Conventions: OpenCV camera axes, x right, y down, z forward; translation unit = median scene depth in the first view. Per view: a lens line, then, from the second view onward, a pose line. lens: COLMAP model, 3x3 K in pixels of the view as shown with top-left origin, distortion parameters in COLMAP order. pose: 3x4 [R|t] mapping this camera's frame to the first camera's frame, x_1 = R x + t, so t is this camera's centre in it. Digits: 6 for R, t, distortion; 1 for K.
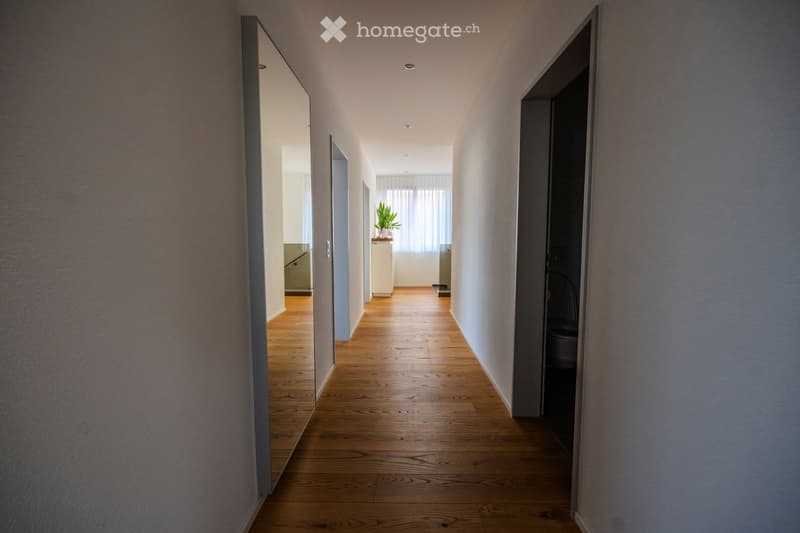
lens RADIAL K [[351.2, 0, 400.0], [0, 351.2, 266.5], [0, 0, 1]] dist [-0.001518, -0.000319]
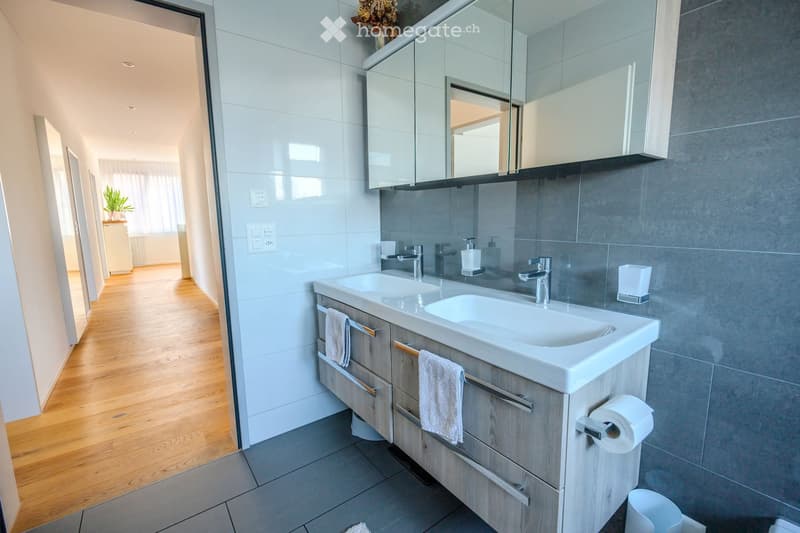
lens RADIAL K [[351.2, 0, 400.0], [0, 351.2, 266.5], [0, 0, 1]] dist [-0.001518, -0.000319]
pose [[0.796696, -0.096744, 0.596586, -0.007323], [0.063214, 0.995030, 0.076940, 0.031012], [-0.601065, -0.023585, 0.798852, -0.376953]]
